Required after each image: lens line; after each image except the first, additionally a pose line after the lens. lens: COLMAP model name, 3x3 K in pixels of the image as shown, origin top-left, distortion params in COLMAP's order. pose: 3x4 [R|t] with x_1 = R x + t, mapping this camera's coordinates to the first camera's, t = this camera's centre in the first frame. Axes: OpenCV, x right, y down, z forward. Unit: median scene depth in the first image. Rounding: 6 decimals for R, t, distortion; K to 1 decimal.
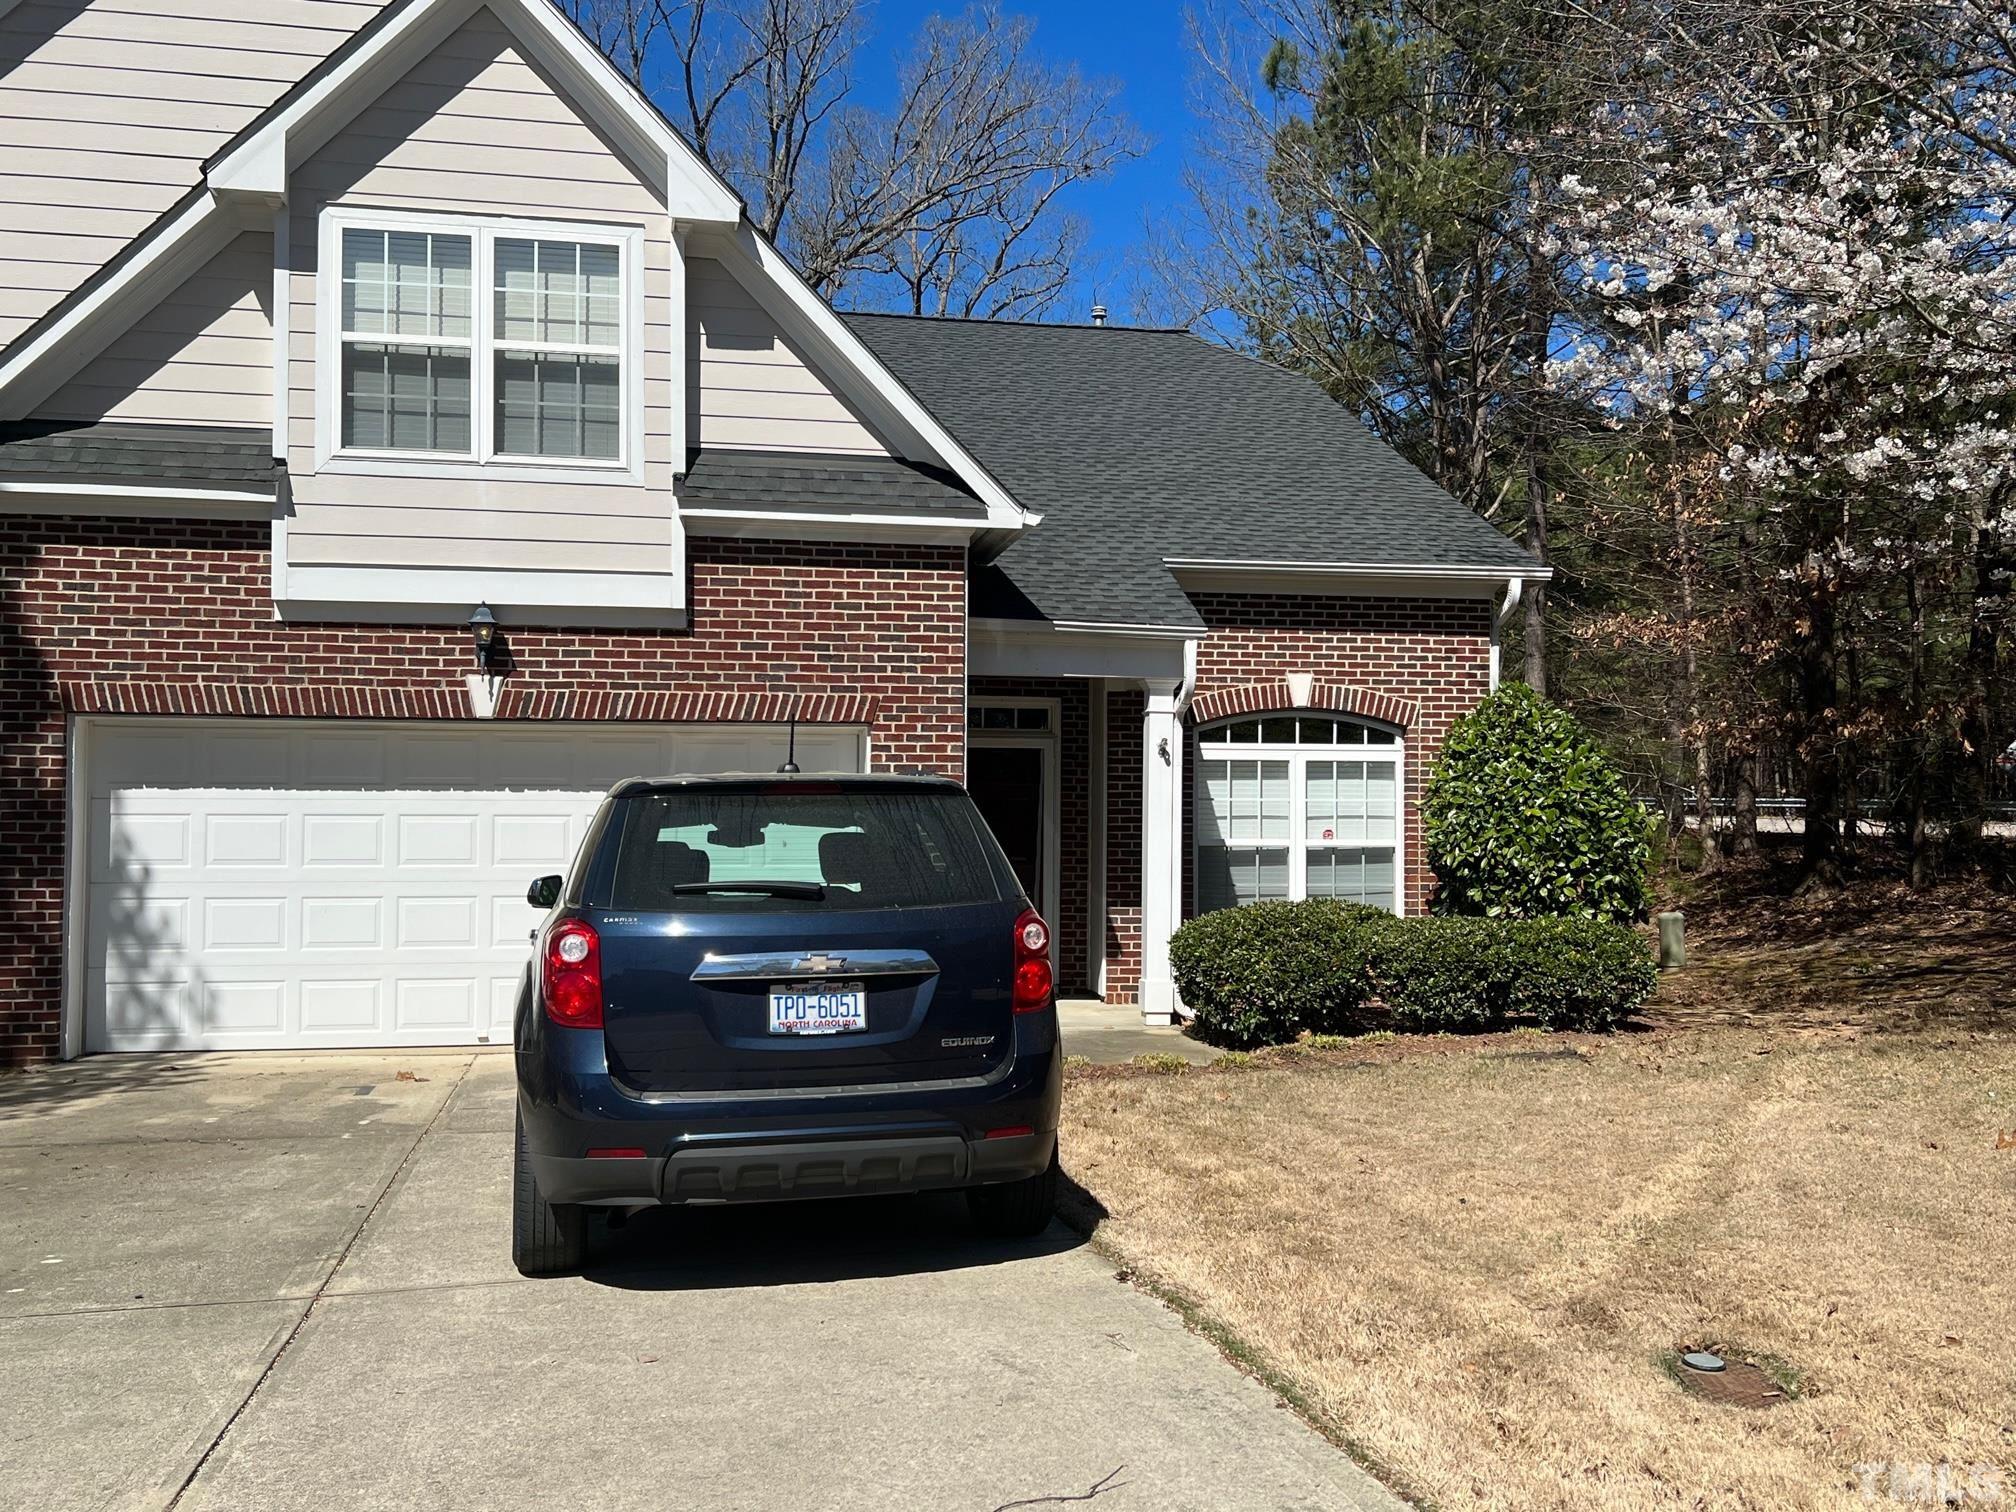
lens RADIAL K [[1488.9, 0, 1005.9], [0, 1488.9, 764.0], [0, 0, 1]] dist [0.124569, -0.206353]
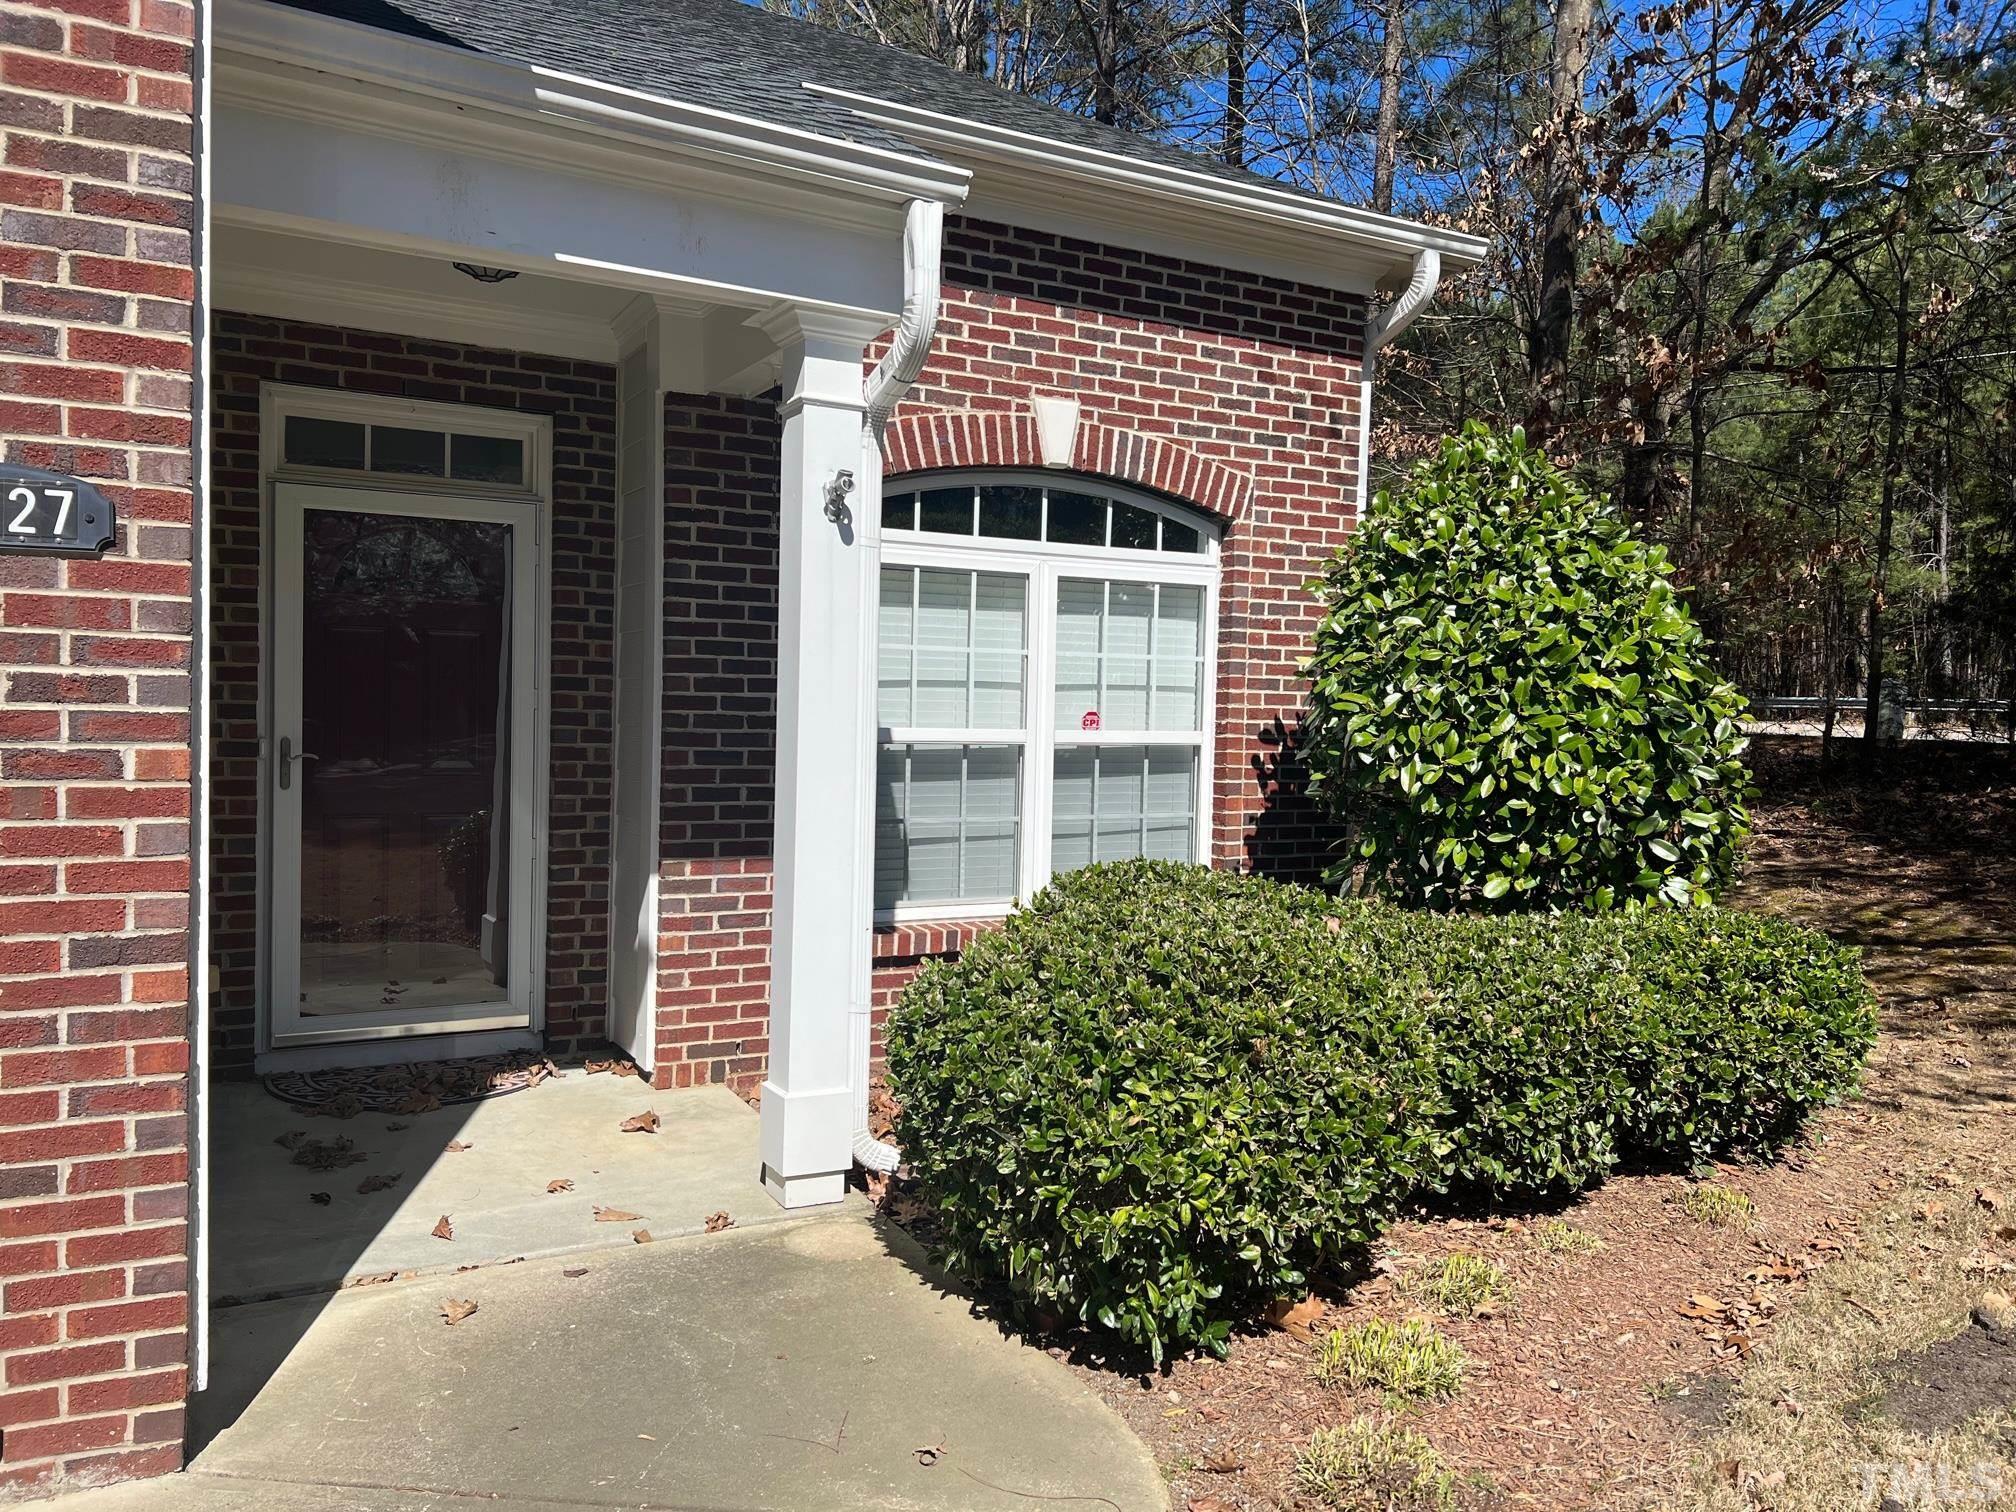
lens RADIAL K [[1488.9, 0, 1005.9], [0, 1488.9, 764.0], [0, 0, 1]] dist [0.124569, -0.206353]
pose [[0.942179, 0.002953, 0.335097, 0.013677], [-0.030750, 0.996504, 0.077678, 0.022778], [-0.333696, -0.083491, 0.938976, 0.523052]]
